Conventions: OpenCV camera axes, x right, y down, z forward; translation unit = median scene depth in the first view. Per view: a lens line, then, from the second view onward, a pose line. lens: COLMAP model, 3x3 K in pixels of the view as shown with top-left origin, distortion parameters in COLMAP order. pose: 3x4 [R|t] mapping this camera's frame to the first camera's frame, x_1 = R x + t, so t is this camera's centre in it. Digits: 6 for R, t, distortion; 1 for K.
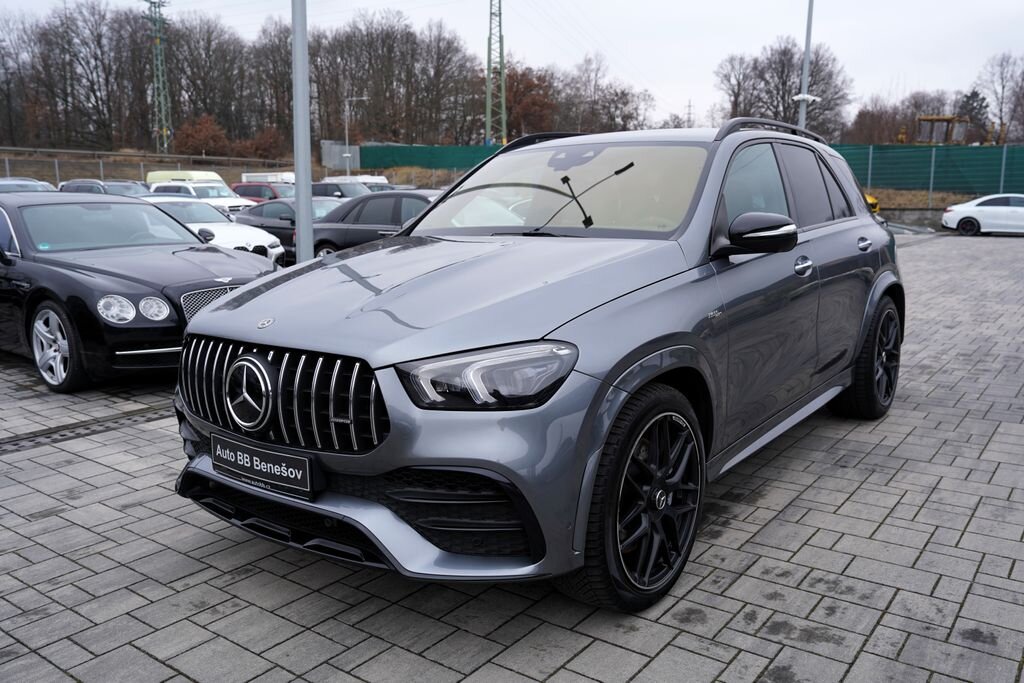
lens RADIAL K [[830.4, 0, 509.7], [0, 830.4, 339.1], [0, 0, 1]] dist [-0.067043, 0.100719]
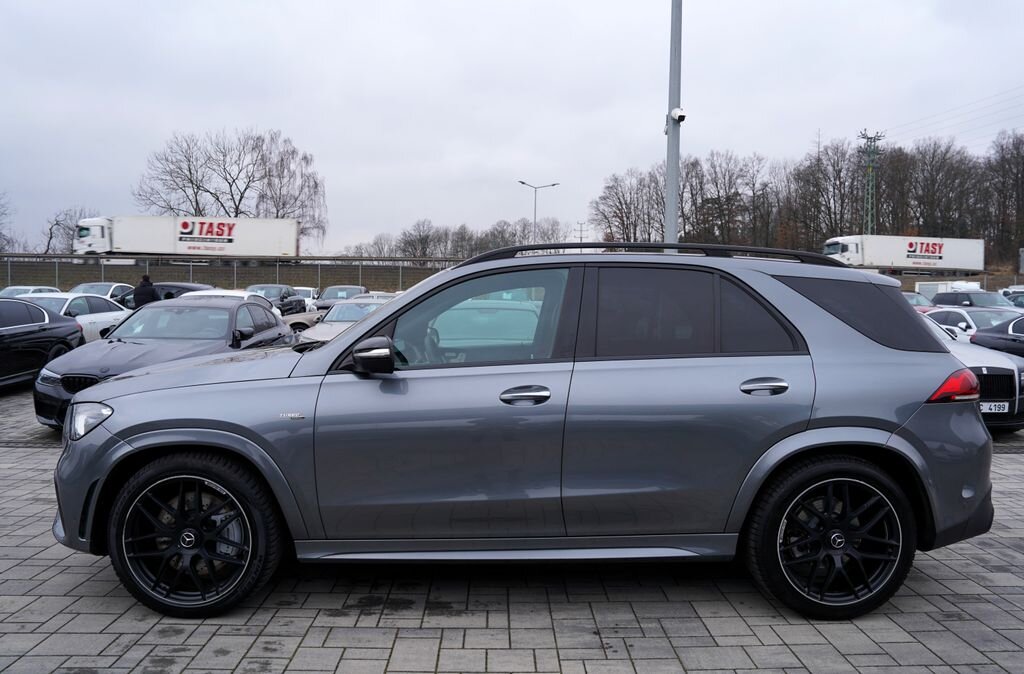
lens RADIAL K [[733.8, 0, 516.4], [0, 733.8, 285.6], [0, 0, 1]] dist [-0.088406, 0.054800]
pose [[0.625036, 0.001628, -0.780595, 1.078217], [-0.150046, 0.981600, -0.118098, -0.115157], [0.766040, 0.190941, 0.613779, 0.460783]]
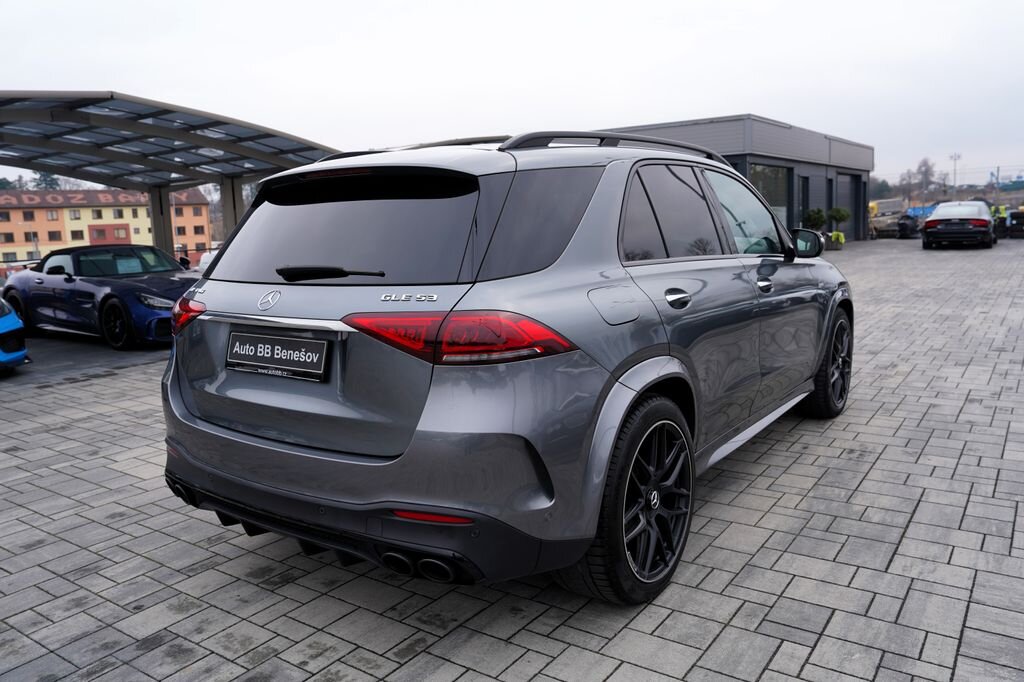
lens RADIAL K [[775.6, 0, 517.5], [0, 775.6, 337.8], [0, 0, 1]] dist [-0.081020, 0.092946]
pose [[-0.997490, 0.063057, -0.032208, 0.358658], [0.049833, 0.948338, 0.313325, -0.414376], [0.050301, 0.310933, -0.949100, 2.373035]]
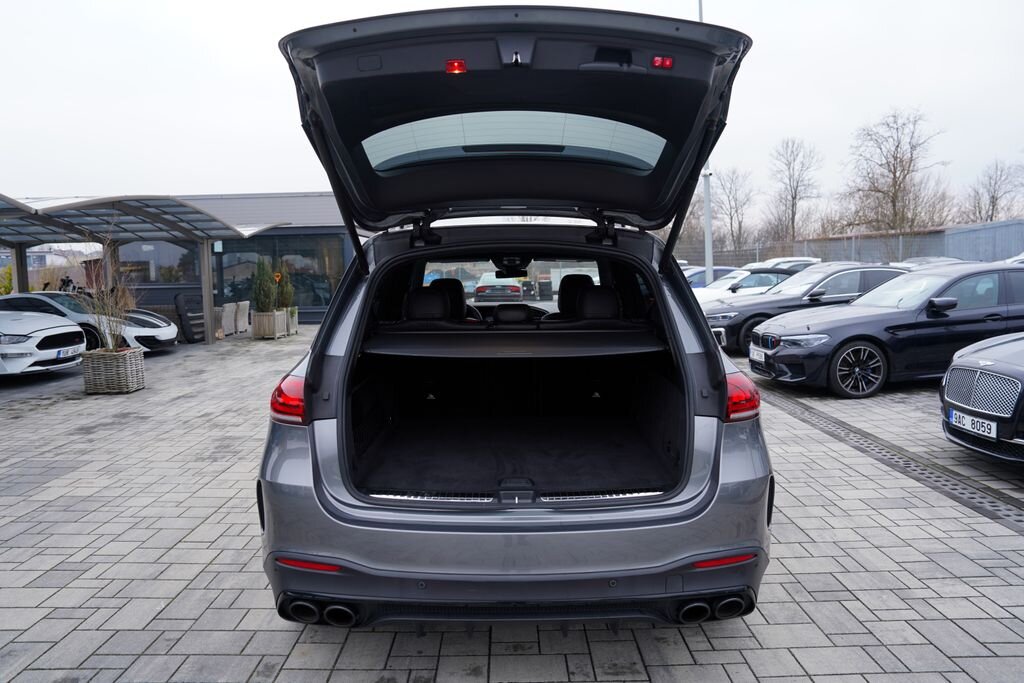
lens RADIAL K [[705.3, 0, 510.9], [0, 705.3, 327.4], [0, 0, 1]] dist [-0.114409, 0.088924]
pose [[-0.790994, 0.078395, -0.606781, 0.922587], [-0.073547, 0.972382, 0.221505, -0.412011], [0.607388, 0.219836, -0.763382, 2.137045]]
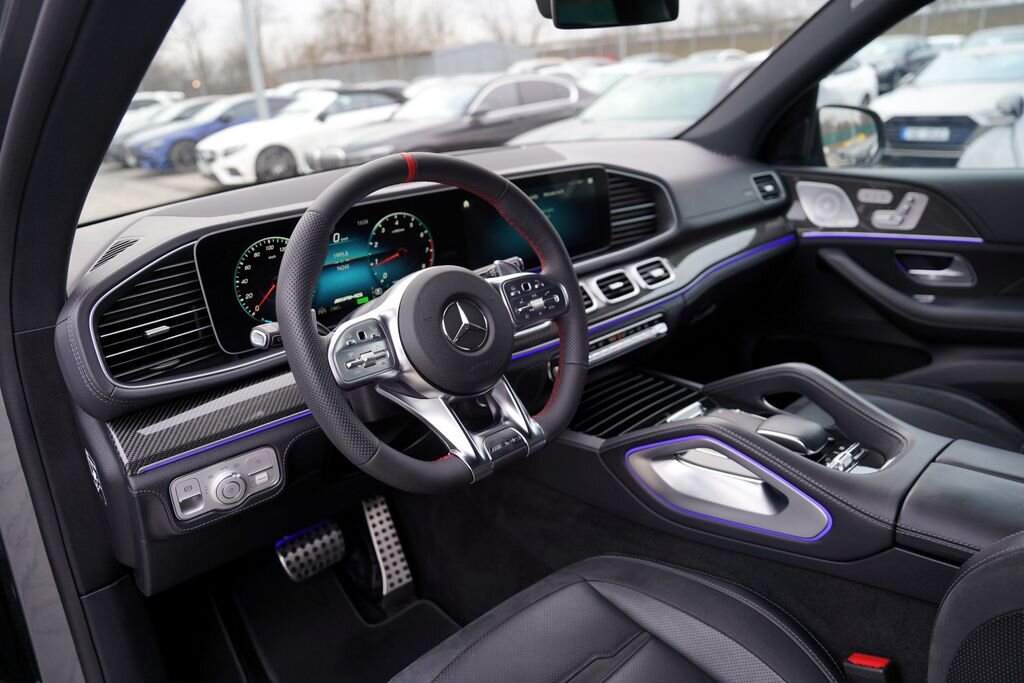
lens RADIAL K [[701.5, 0, 514.3], [0, 701.5, 327.1], [0, 0, 1]] dist [-0.101372, 0.071996]
pose [[-0.173239, 0.353547, -0.919235, 0.367538], [-0.103164, 0.921699, 0.373937, -0.190536], [0.979462, 0.159612, -0.123201, 1.081161]]
